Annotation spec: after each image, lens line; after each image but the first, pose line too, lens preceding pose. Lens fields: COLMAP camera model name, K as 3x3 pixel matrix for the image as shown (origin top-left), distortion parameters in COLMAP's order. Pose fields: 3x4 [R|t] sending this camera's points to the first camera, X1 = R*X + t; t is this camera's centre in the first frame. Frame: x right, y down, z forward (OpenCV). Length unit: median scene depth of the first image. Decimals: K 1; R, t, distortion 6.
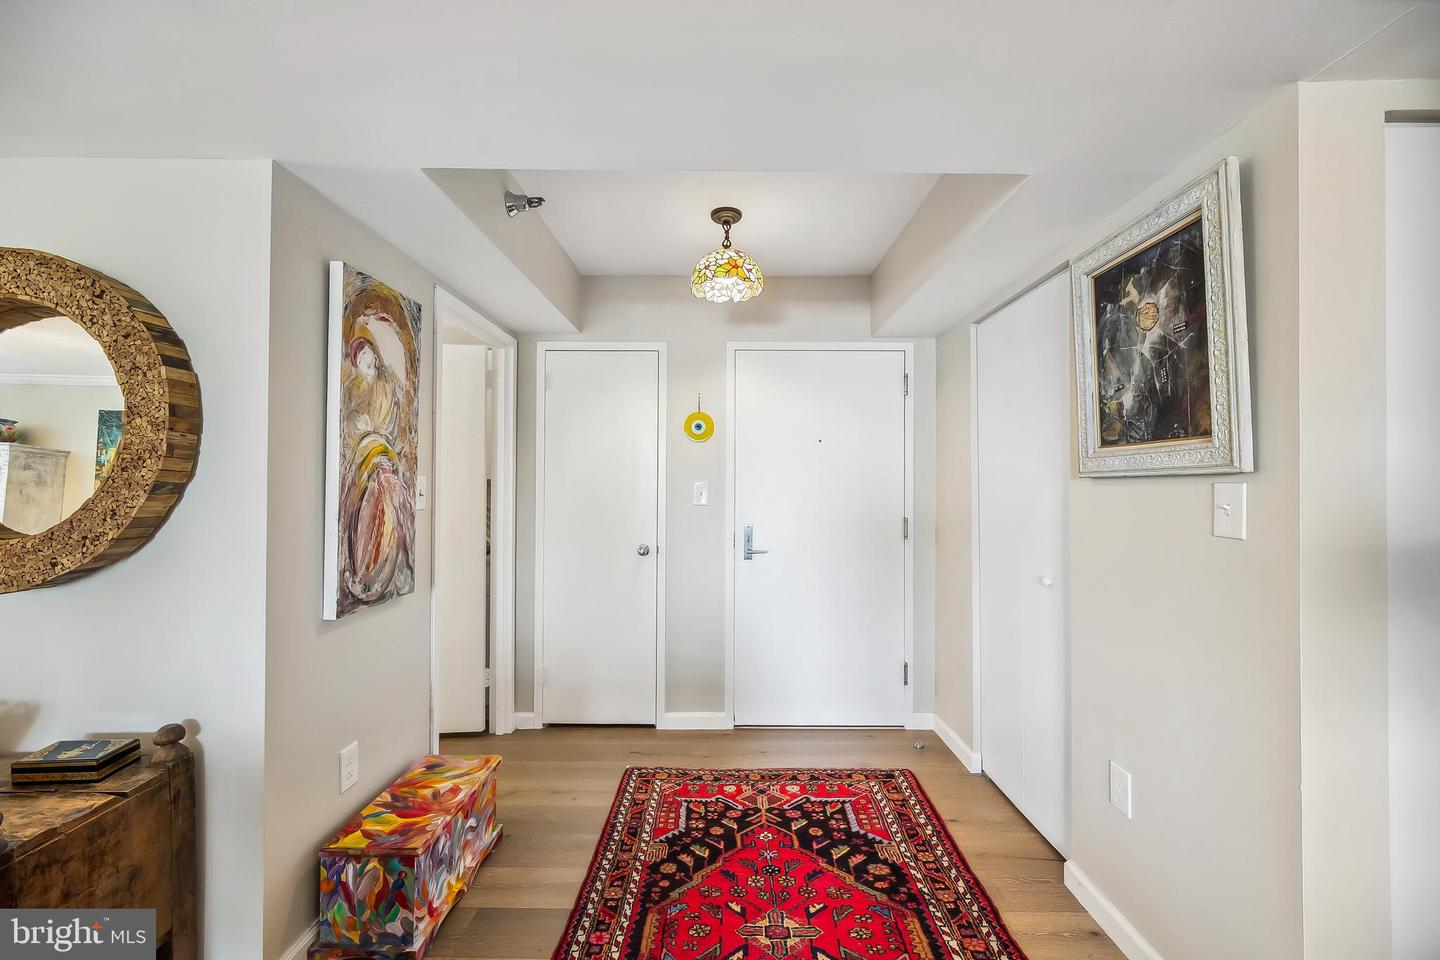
lens RADIAL K [[616.3, 0, 720.0], [0, 616.3, 480.0], [0, 0, 1]] dist [-0.000023, -0.000061]
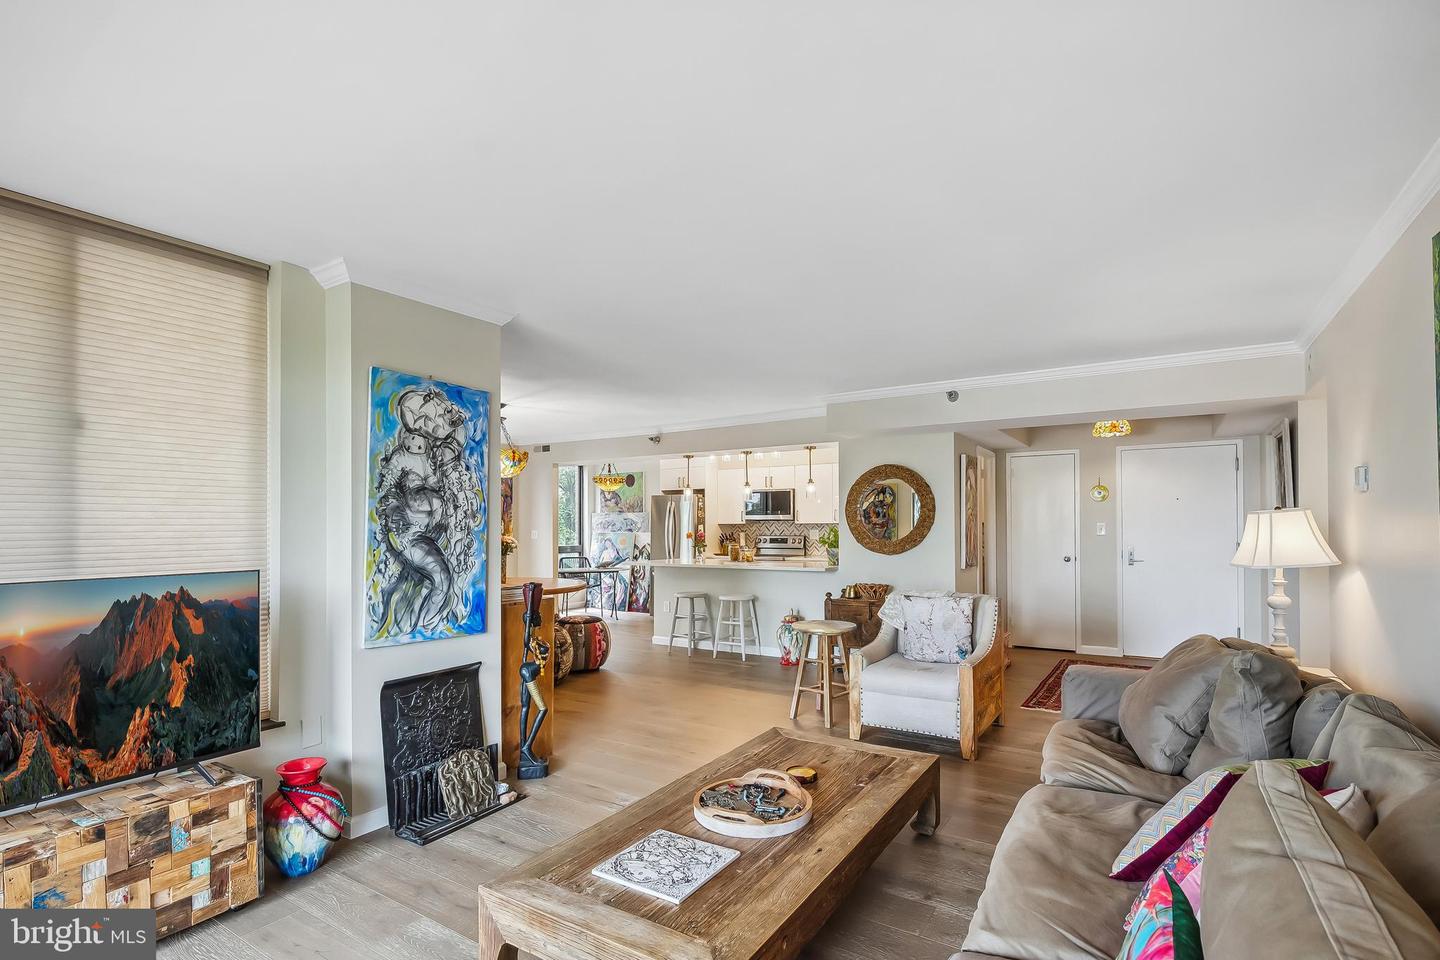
lens RADIAL K [[679.4, 0, 725.1], [0, 679.4, 522.9], [0, 0, 1]] dist [-0.000939, -0.000063]
pose [[0.850575, -0.011381, -0.525730, 0.157421], [0.014685, 0.999890, 0.002113, -0.032554], [0.525648, -0.009518, 0.850649, -2.571732]]
